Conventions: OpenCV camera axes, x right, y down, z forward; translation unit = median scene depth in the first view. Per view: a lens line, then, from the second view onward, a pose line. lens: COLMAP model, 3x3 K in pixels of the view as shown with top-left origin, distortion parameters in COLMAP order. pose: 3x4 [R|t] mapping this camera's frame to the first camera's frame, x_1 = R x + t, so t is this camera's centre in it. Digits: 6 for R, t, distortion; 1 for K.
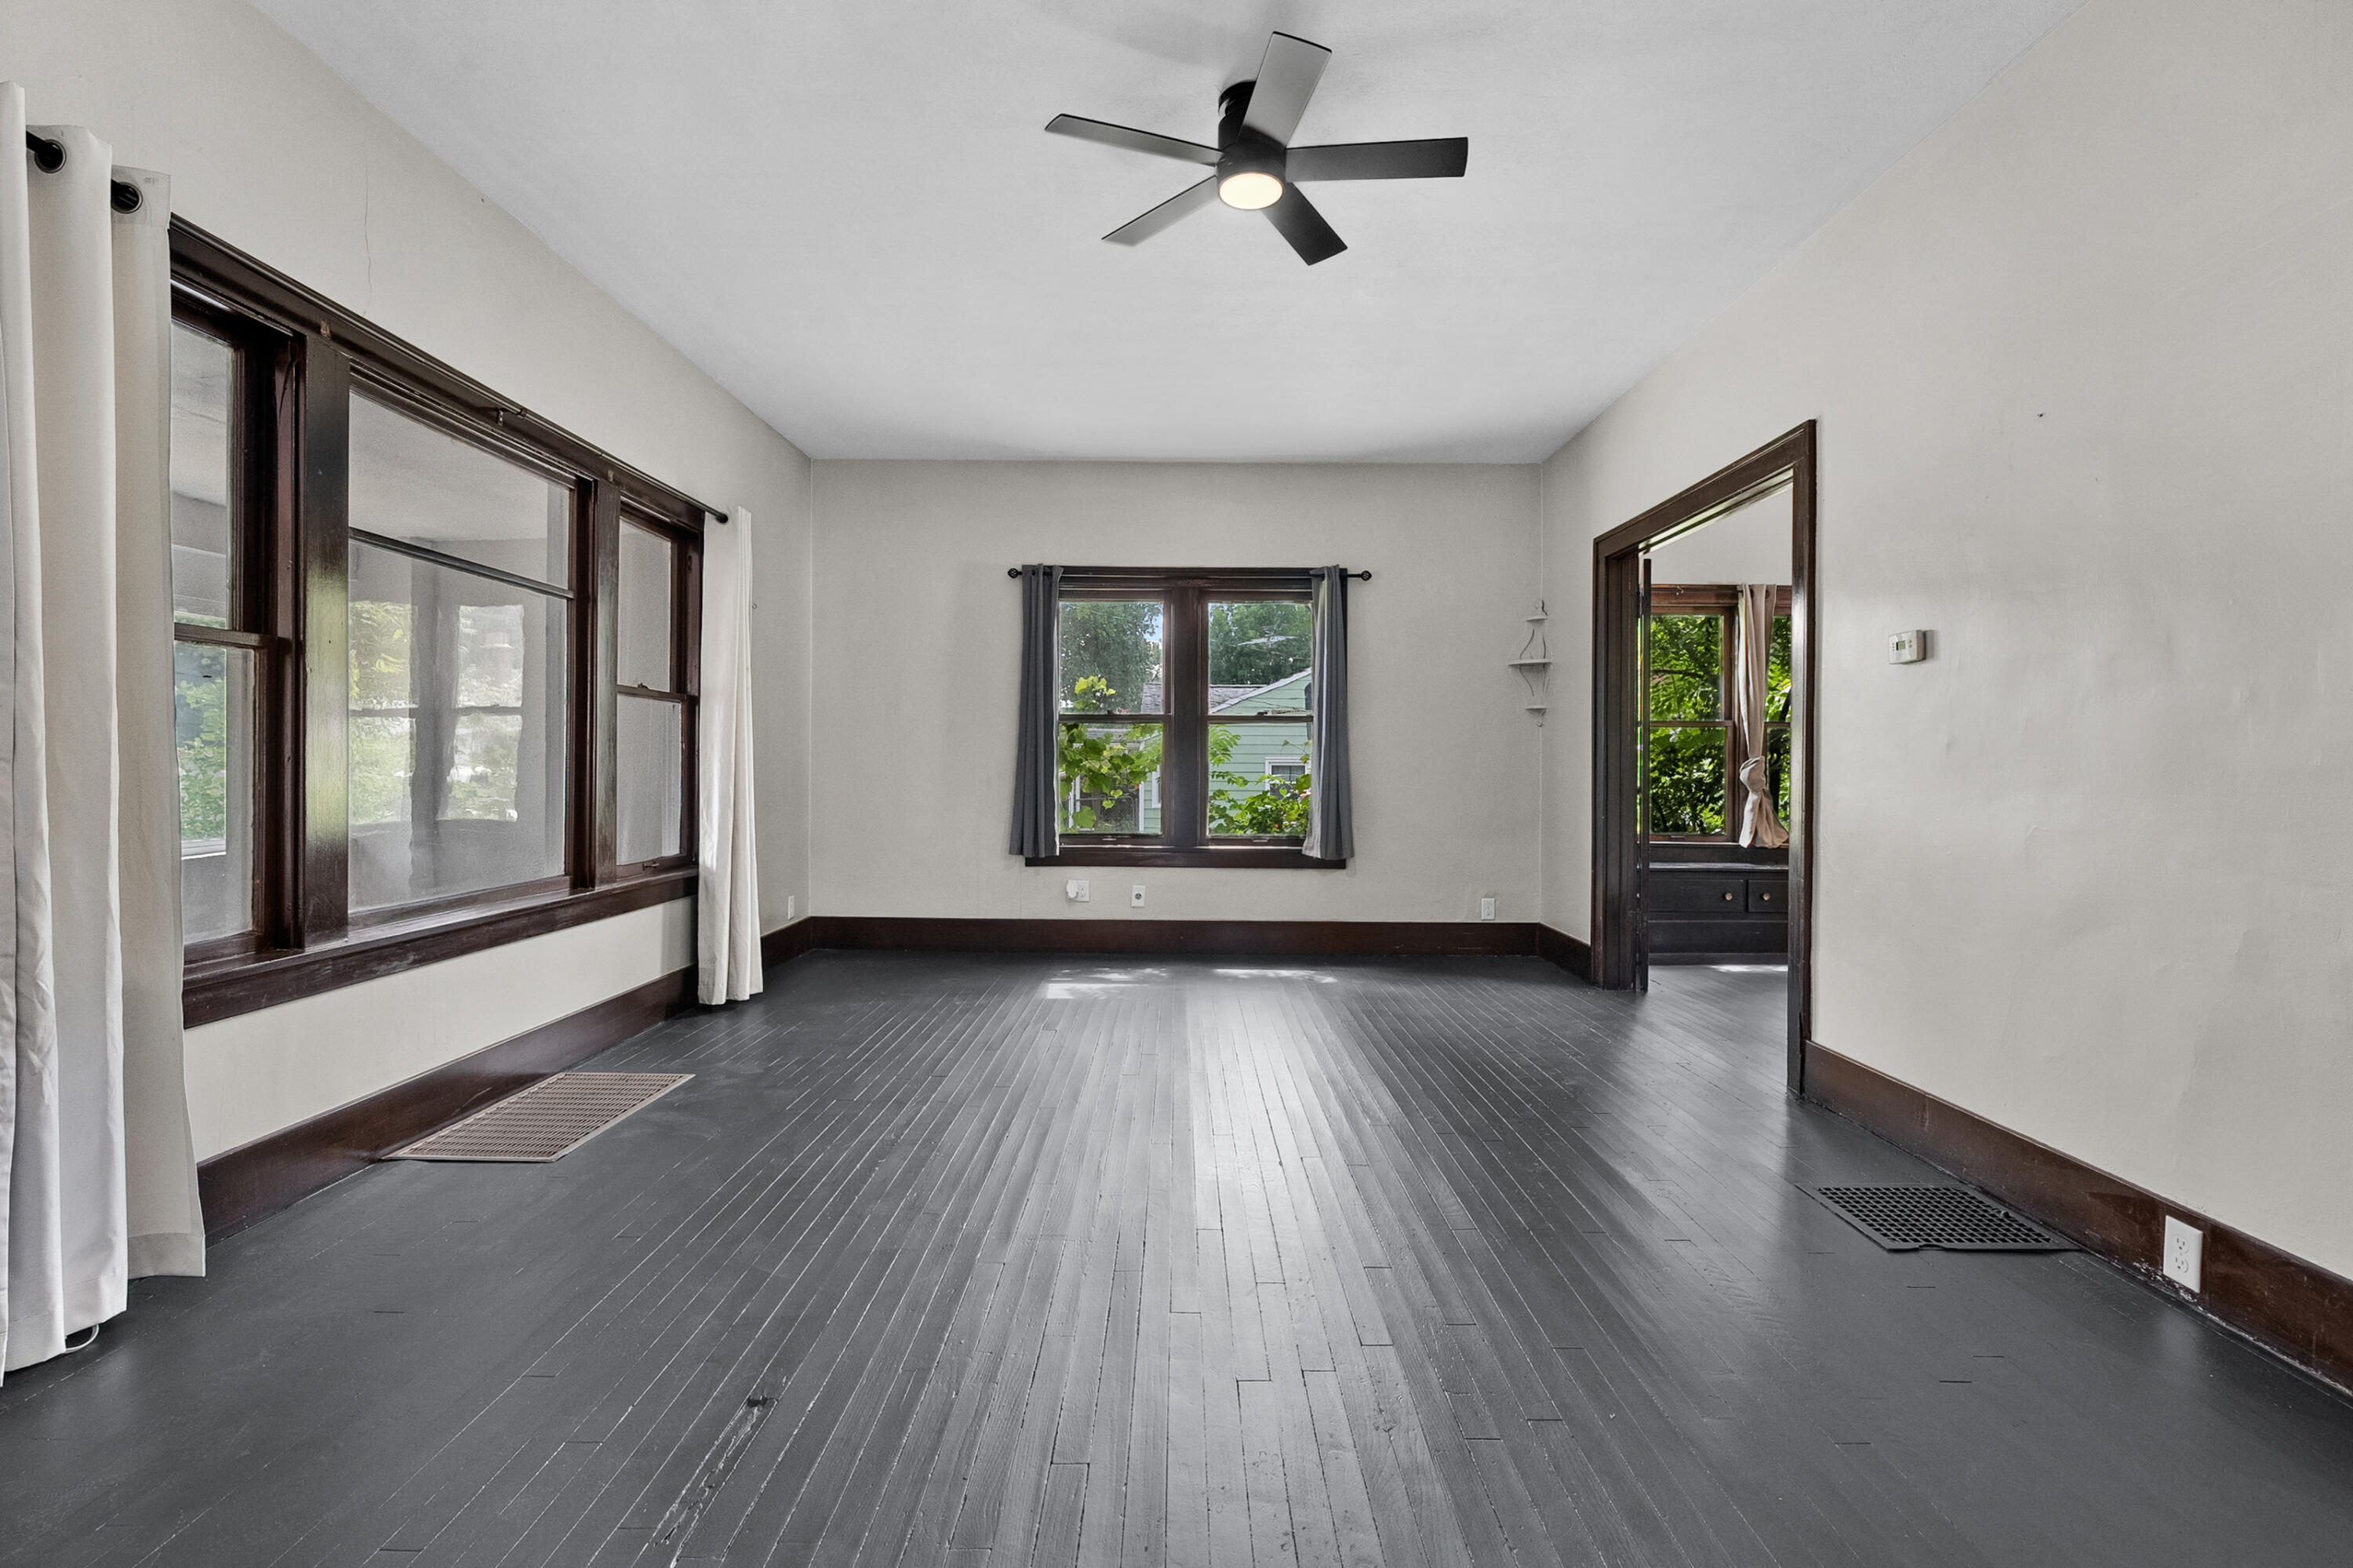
lens RADIAL K [[1083.8, 0, 1175.1], [0, 1083.8, 764.2], [0, 0, 1]] dist [-0.006692, 0.001959]
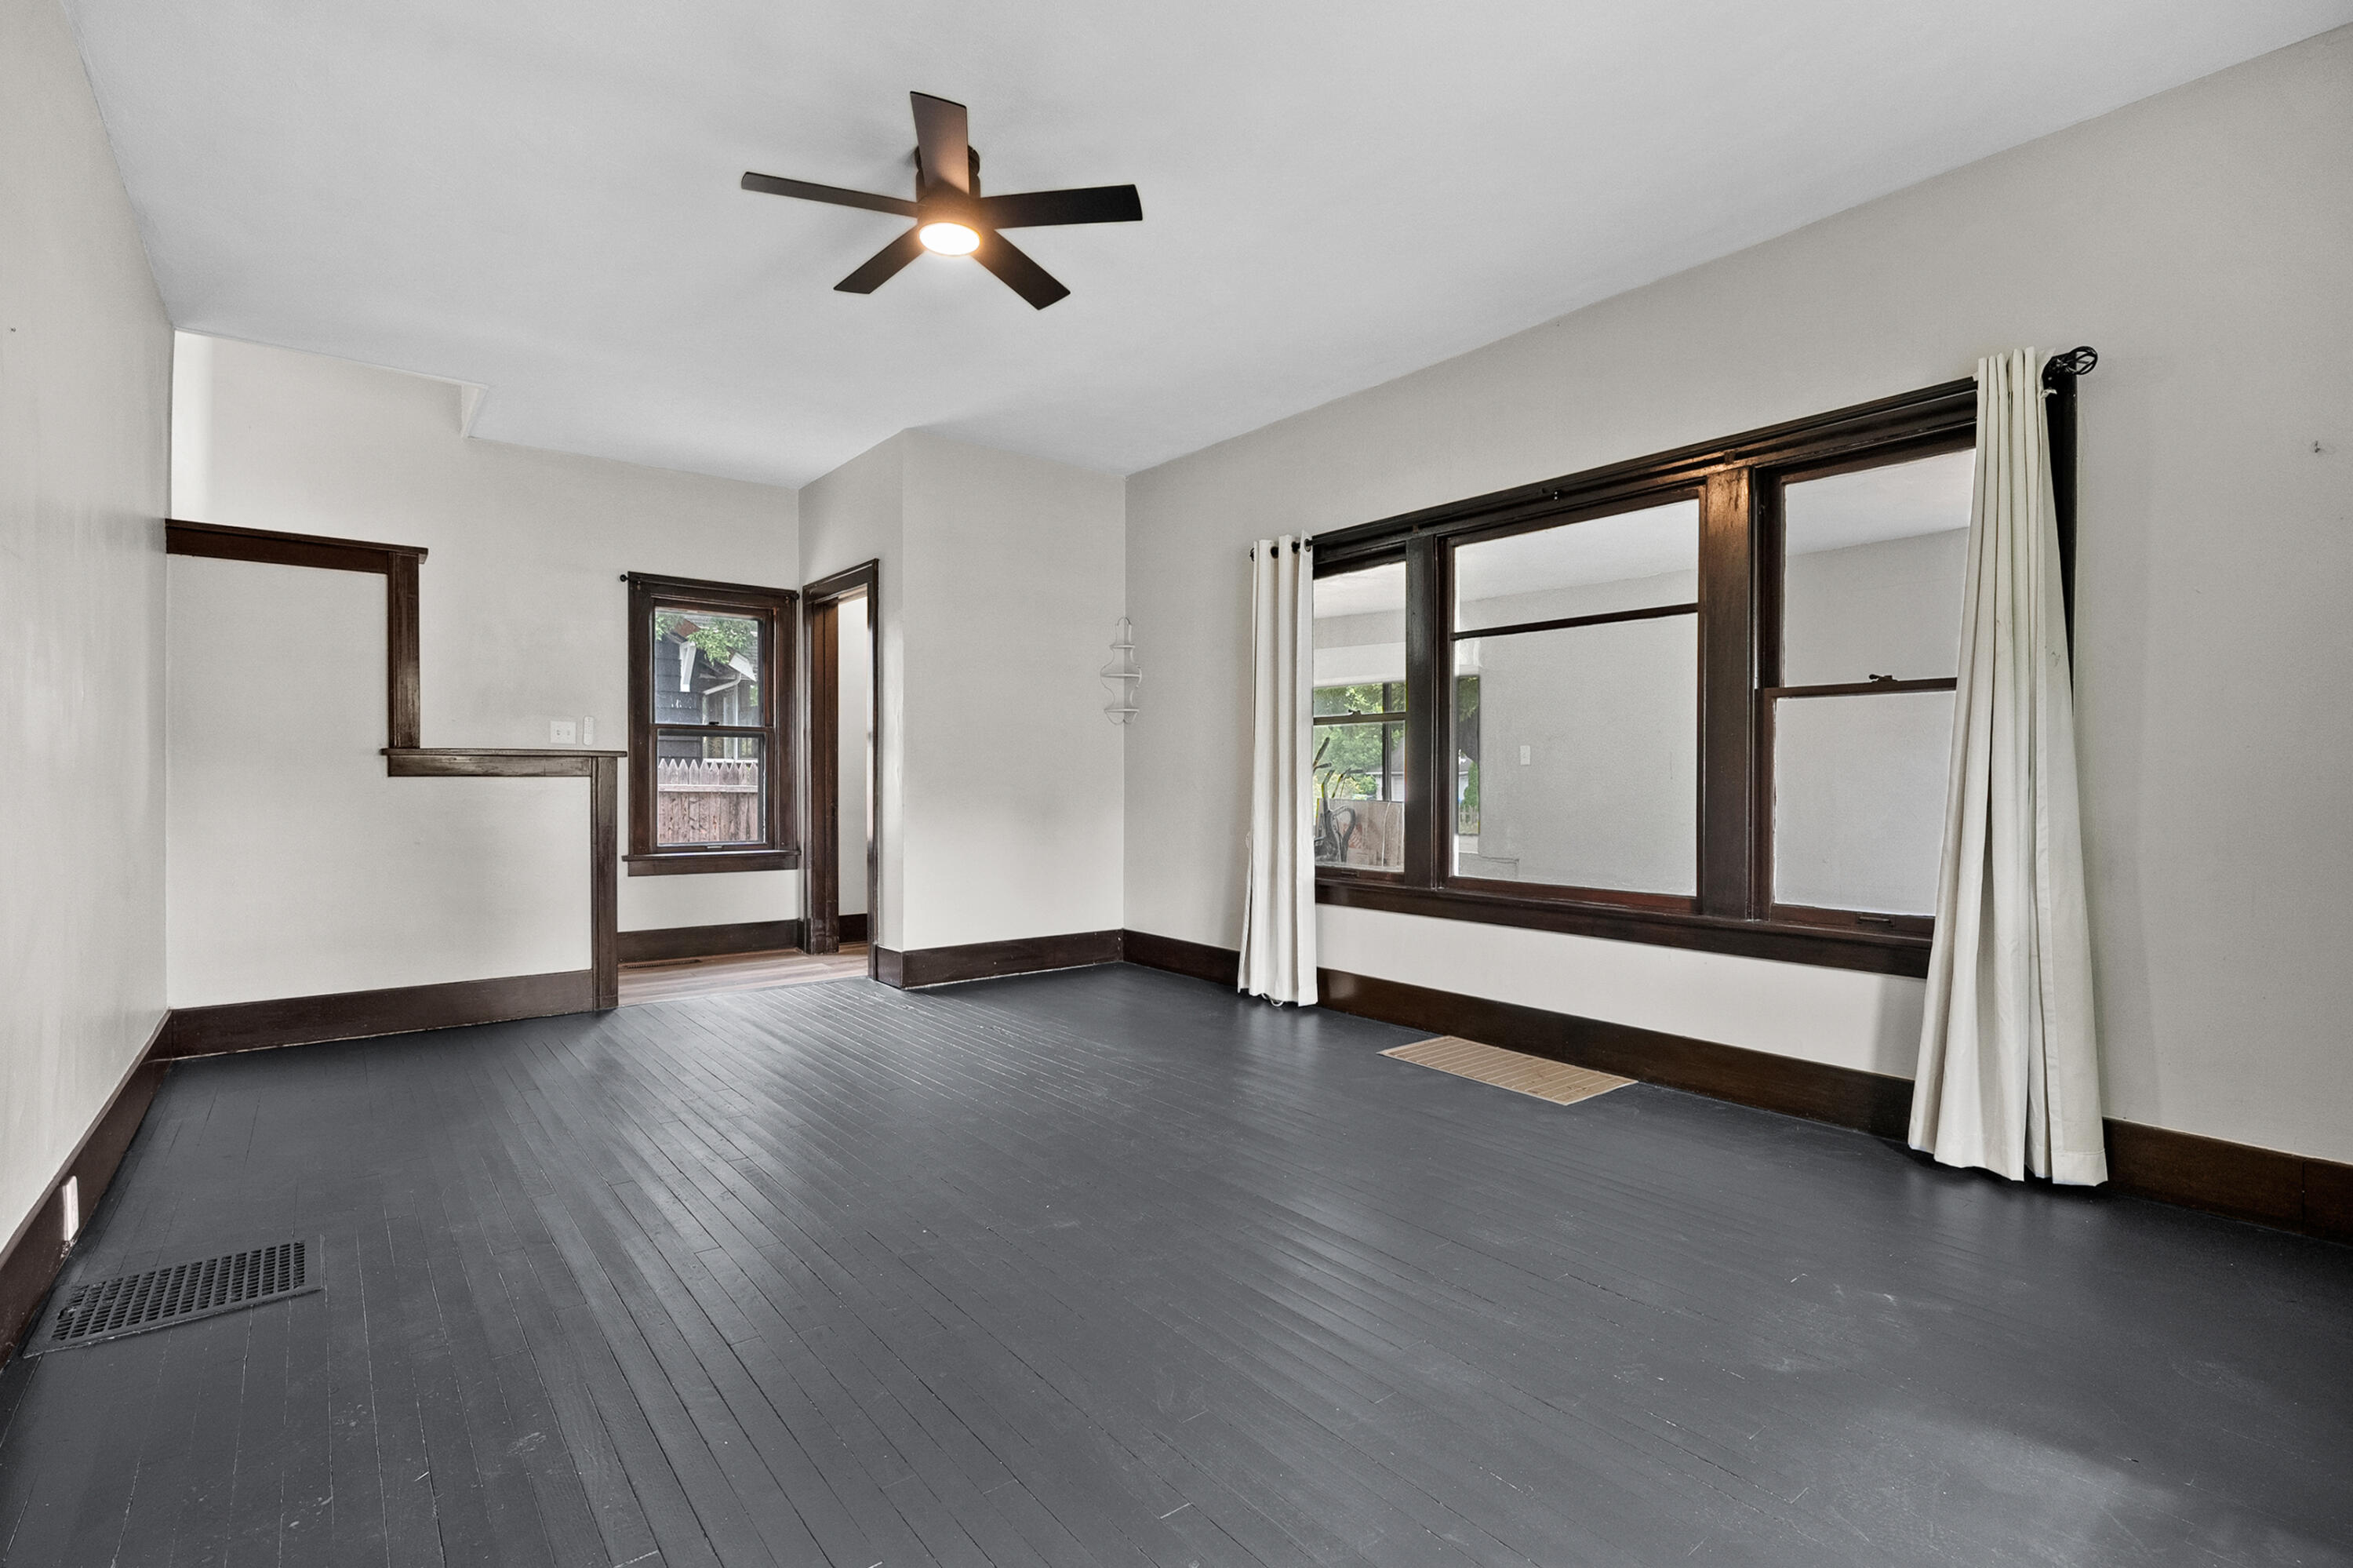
lens RADIAL K [[1083.8, 0, 1170.1], [0, 1083.8, 792.9], [0, 0, 1]] dist [-0.006692, 0.001959]
pose [[-0.781357, -0.003848, -0.624072, 0.333959], [-0.009275, 0.999942, 0.005448, 0.007114], [0.624015, 0.010045, -0.781348, 1.185973]]
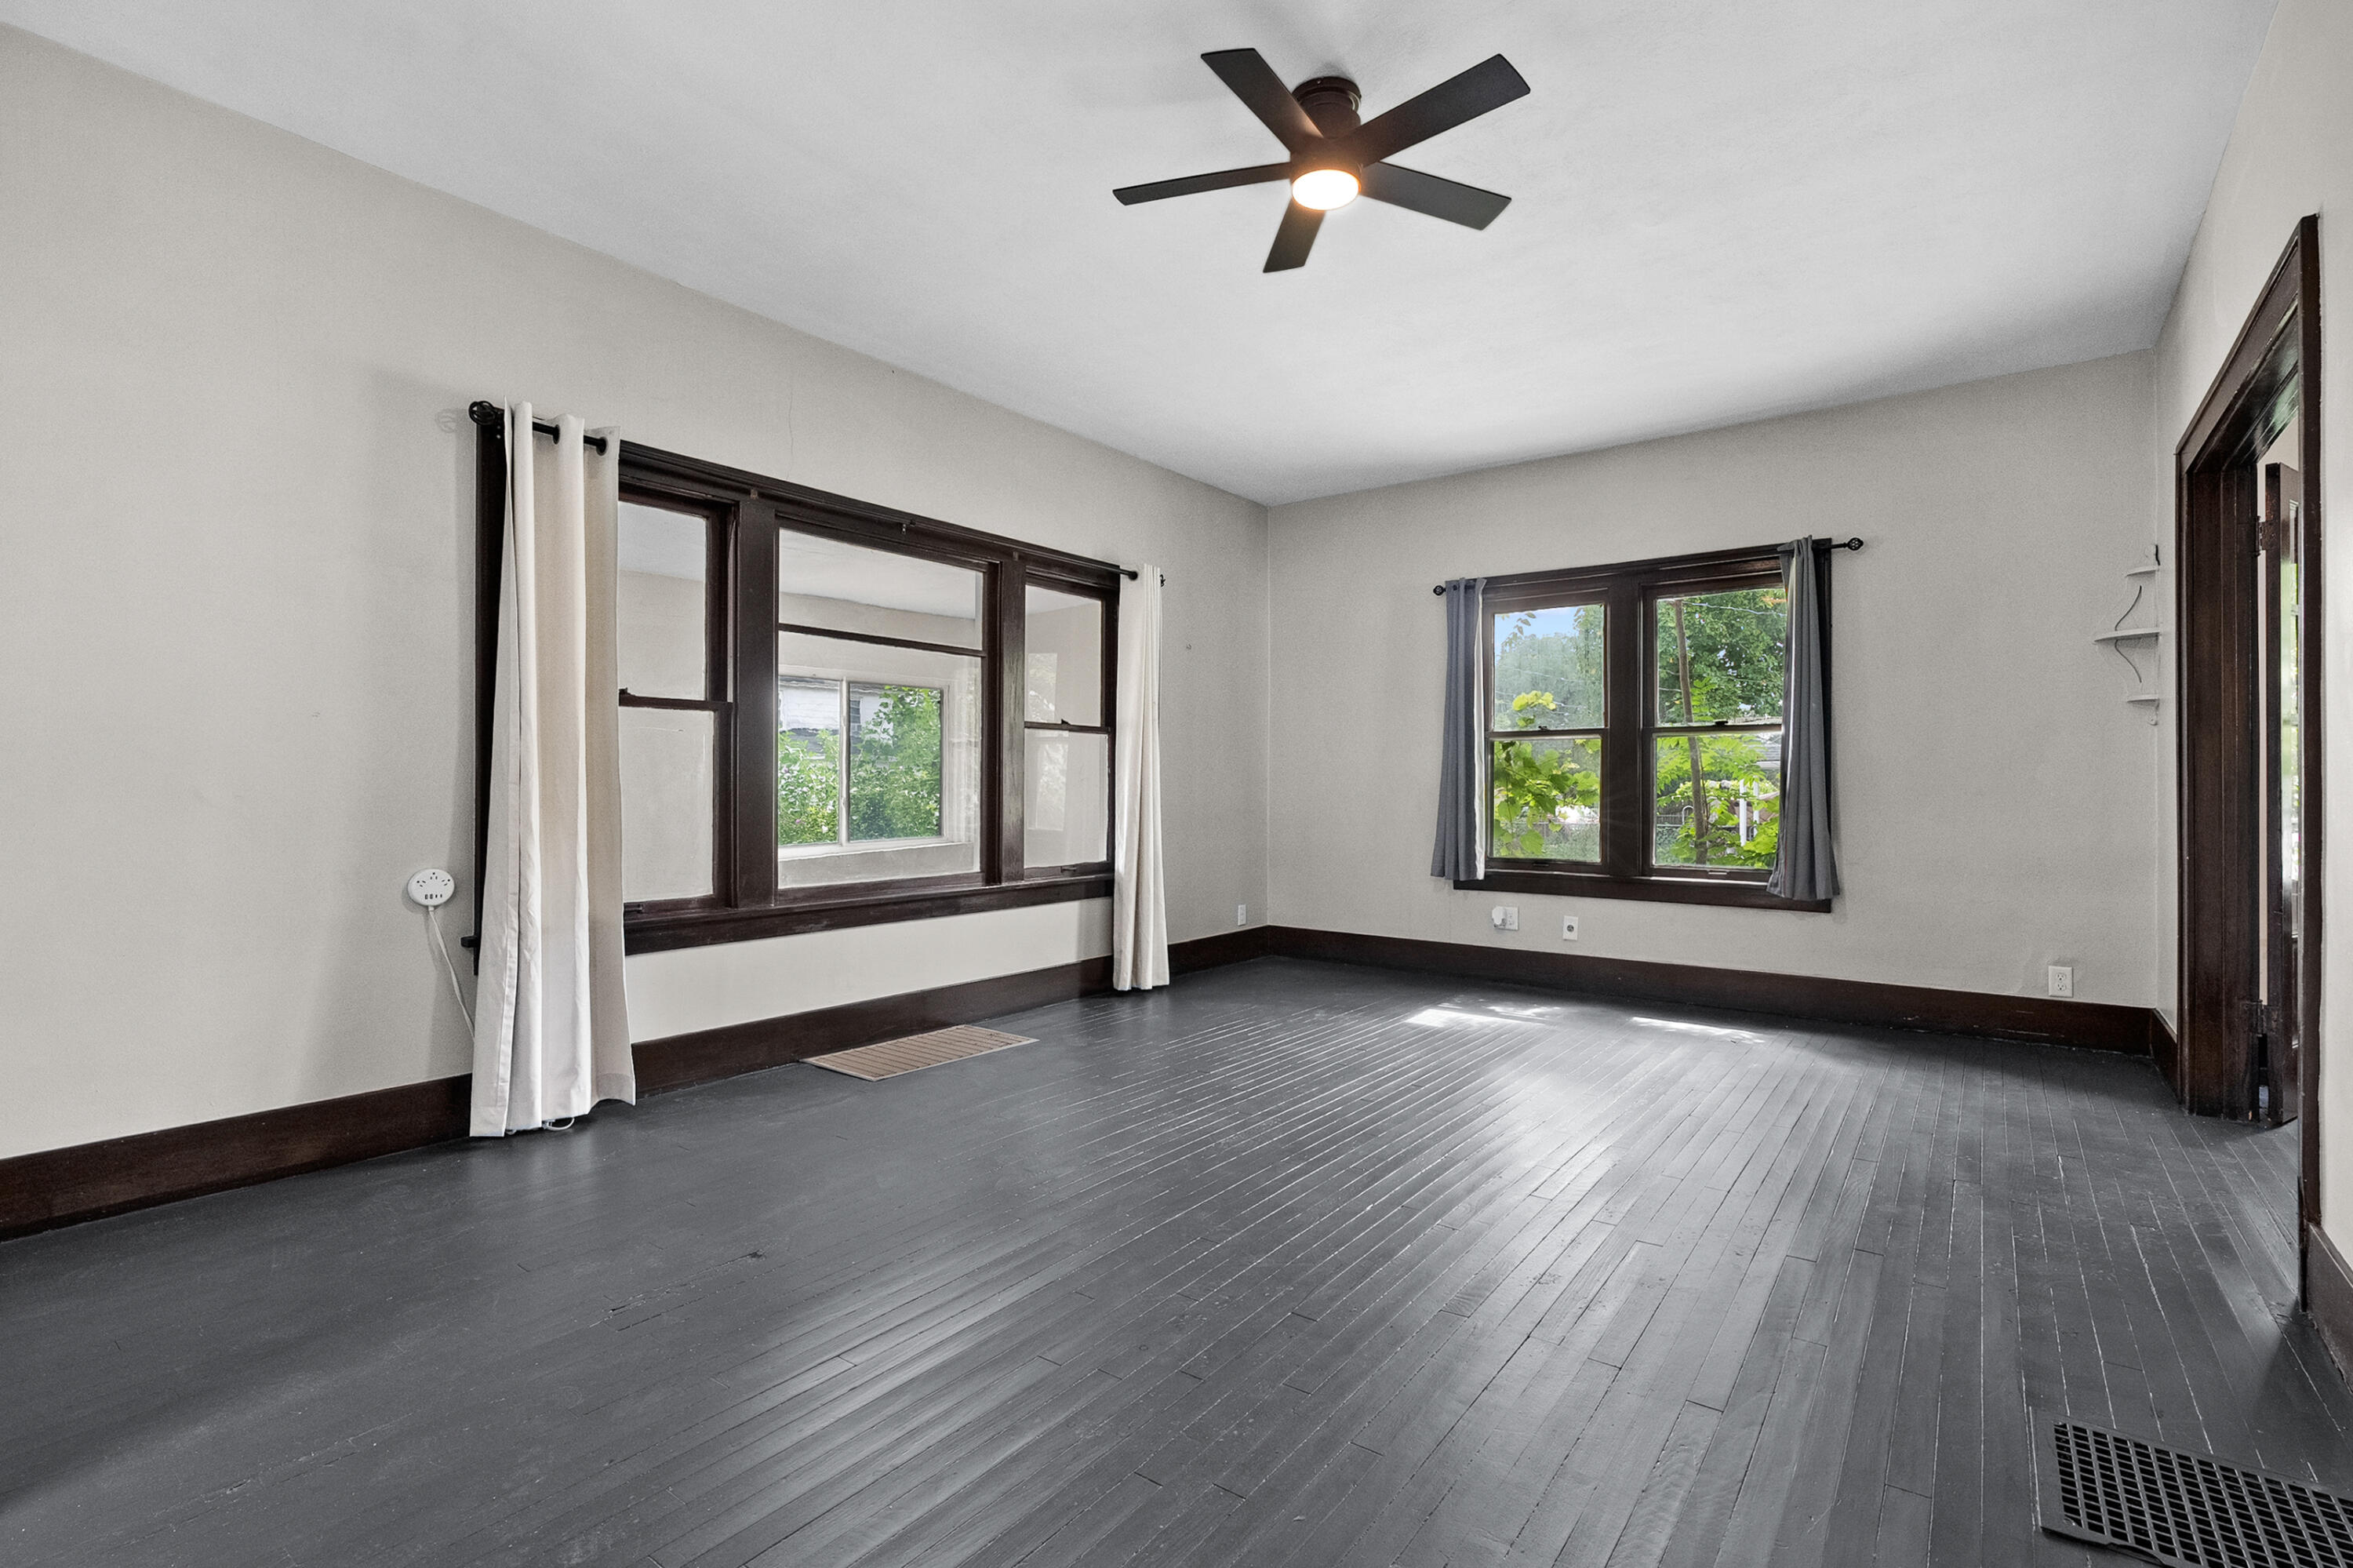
lens RADIAL K [[1083.8, 0, 1170.3], [0, 1083.8, 782.6], [0, 0, 1]] dist [-0.006692, 0.001959]
pose [[0.799214, -0.007031, -0.601006, 0.316836], [0.004289, 0.999973, -0.005995, 0.004003], [0.601032, 0.002213, 0.799222, 0.087053]]
